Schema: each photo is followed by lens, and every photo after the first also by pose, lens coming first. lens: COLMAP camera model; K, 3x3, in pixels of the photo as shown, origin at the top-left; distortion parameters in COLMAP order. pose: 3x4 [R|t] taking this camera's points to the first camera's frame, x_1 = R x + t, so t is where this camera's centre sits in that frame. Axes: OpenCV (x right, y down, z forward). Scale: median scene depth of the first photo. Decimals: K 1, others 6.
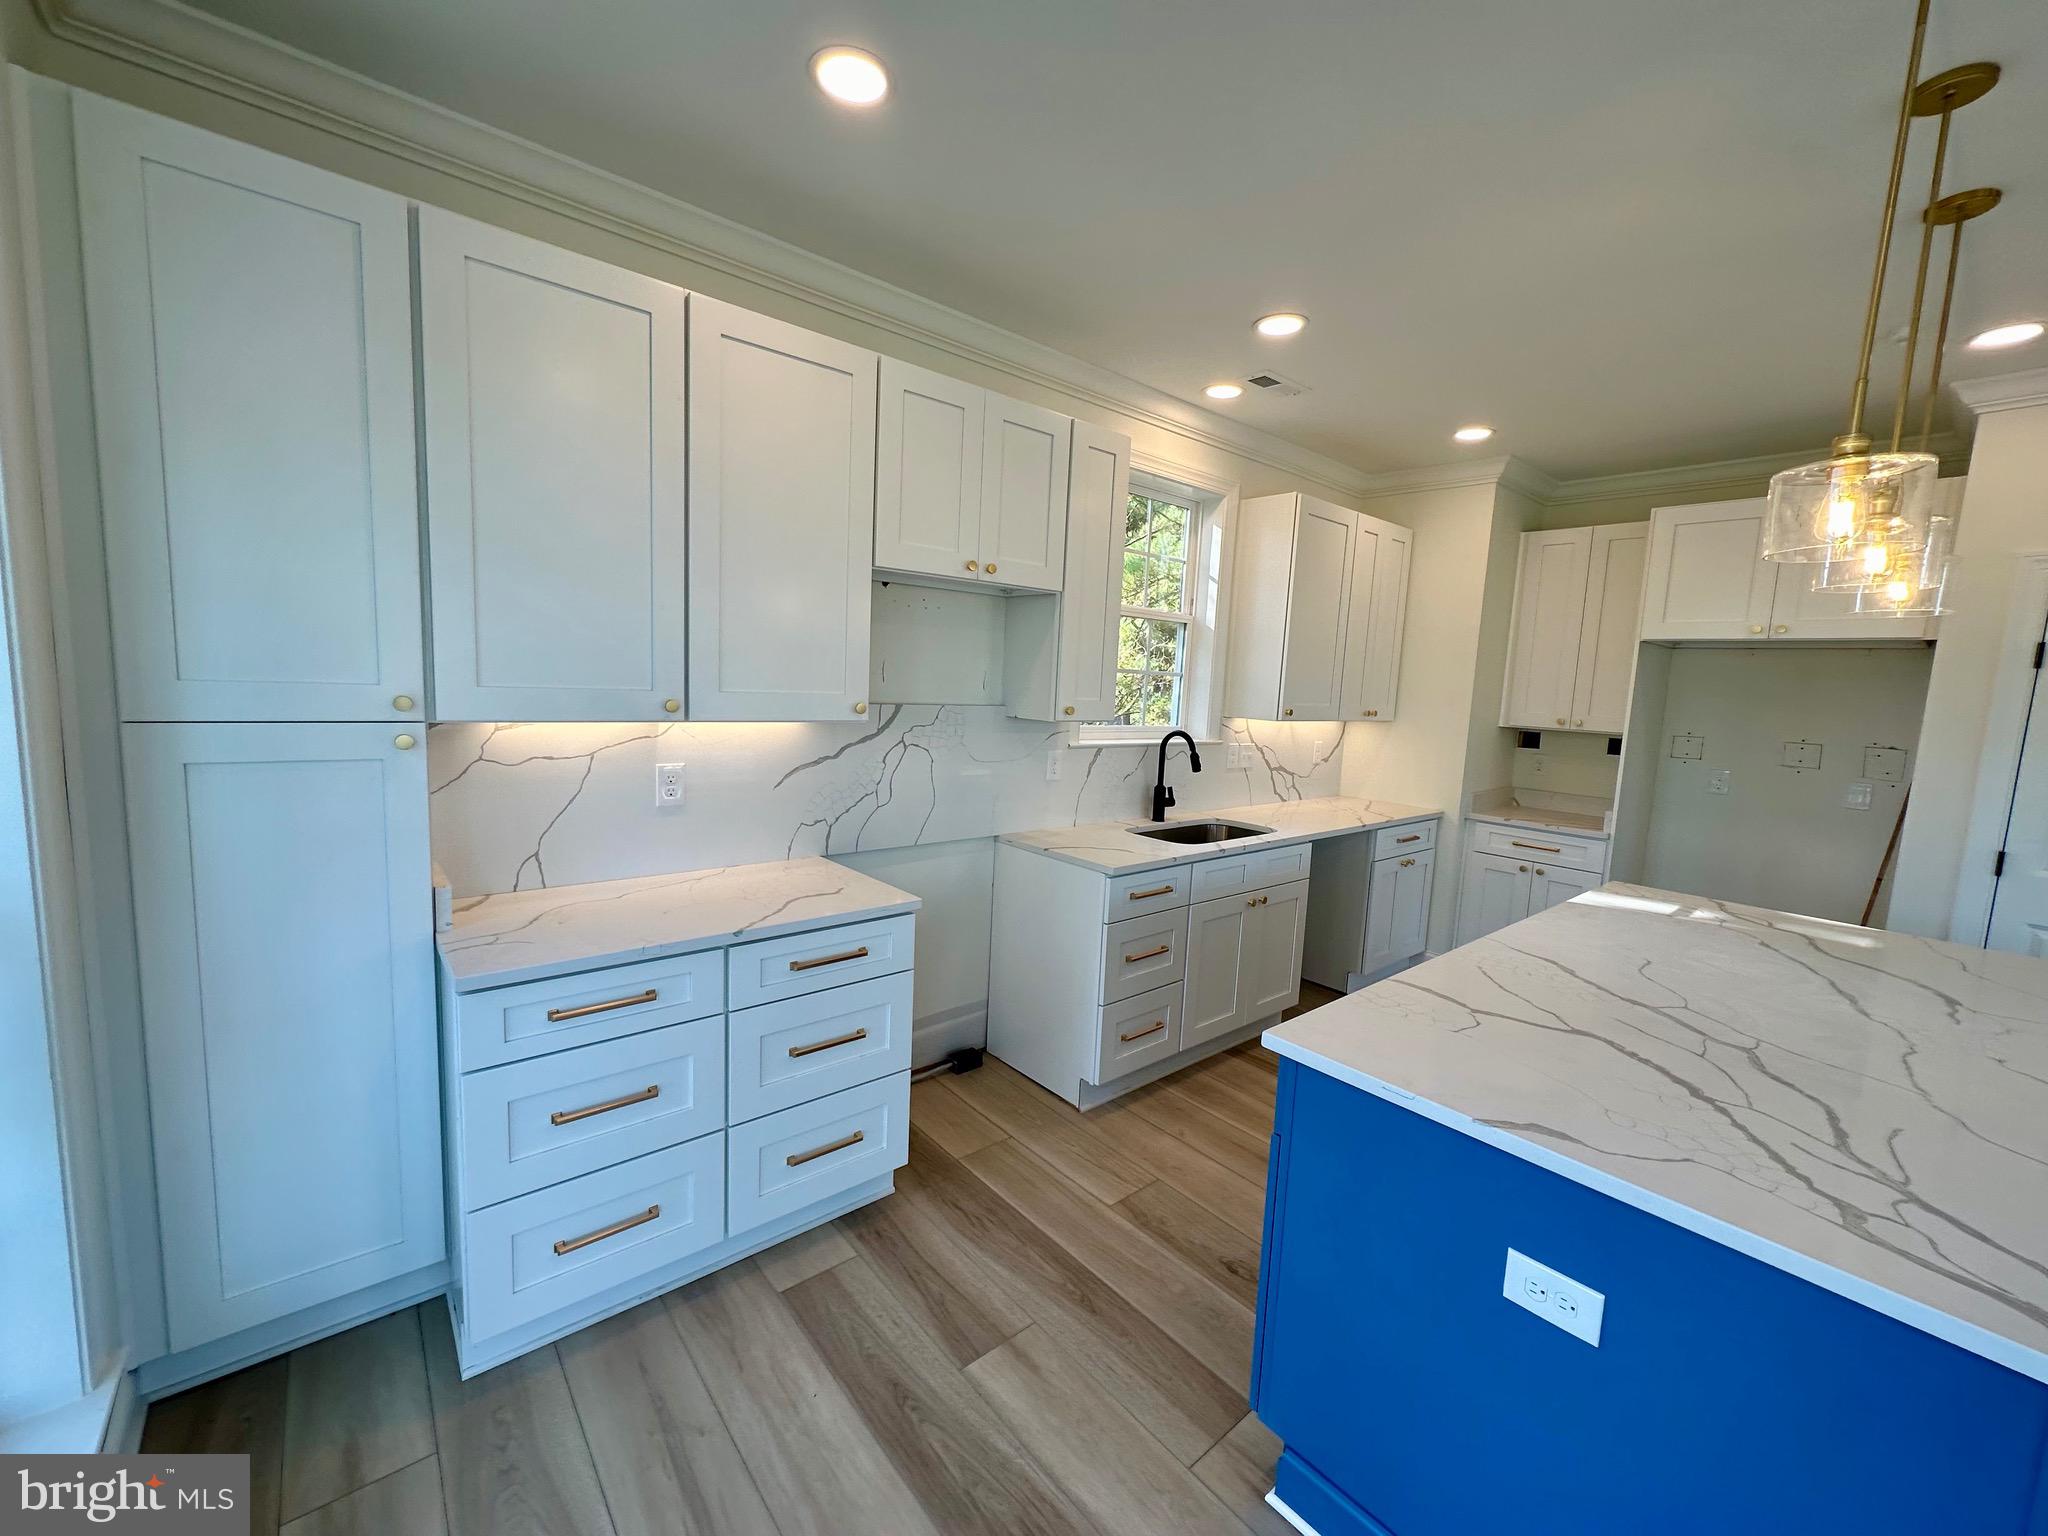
lens RADIAL K [[814.4, 0, 1025.6], [0, 814.4, 771.1], [0, 0, 1]] dist [-0.001410, -0.000008]
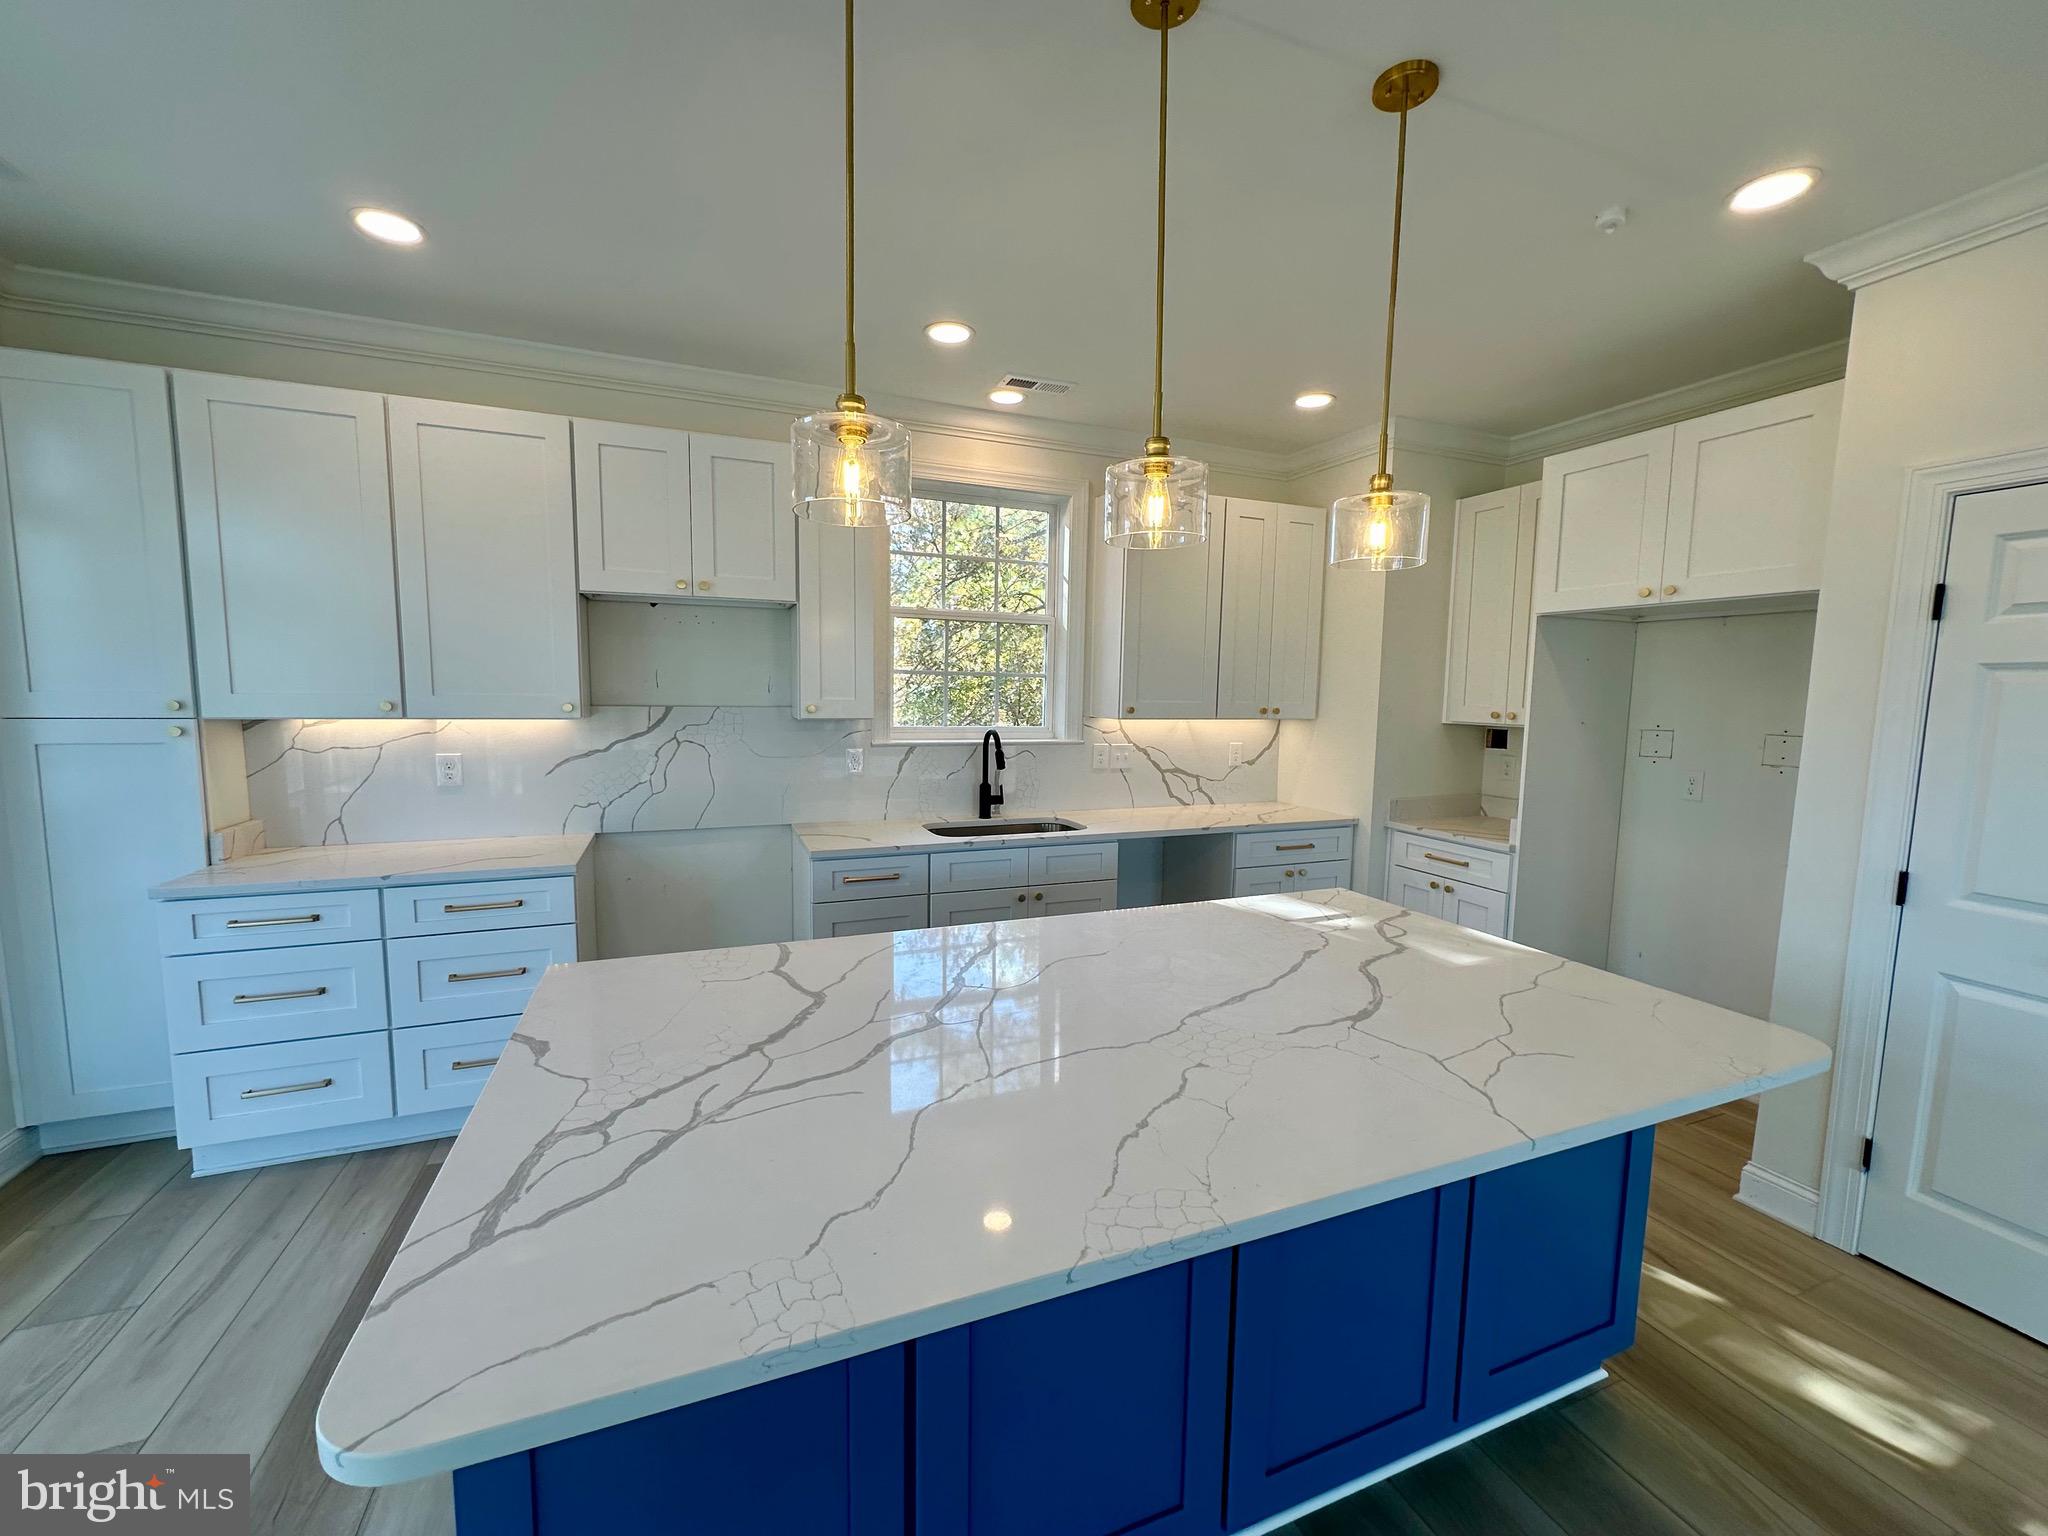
lens RADIAL K [[813.7, 0, 1026.8], [0, 813.7, 770.0], [0, 0, 1]] dist [0.000776, 0.000192]
pose [[0.949340, 0.001269, -0.314249, 0.691275], [-0.009280, 0.999669, -0.023995, 0.032274], [0.314115, 0.025696, 0.949037, 0.052563]]
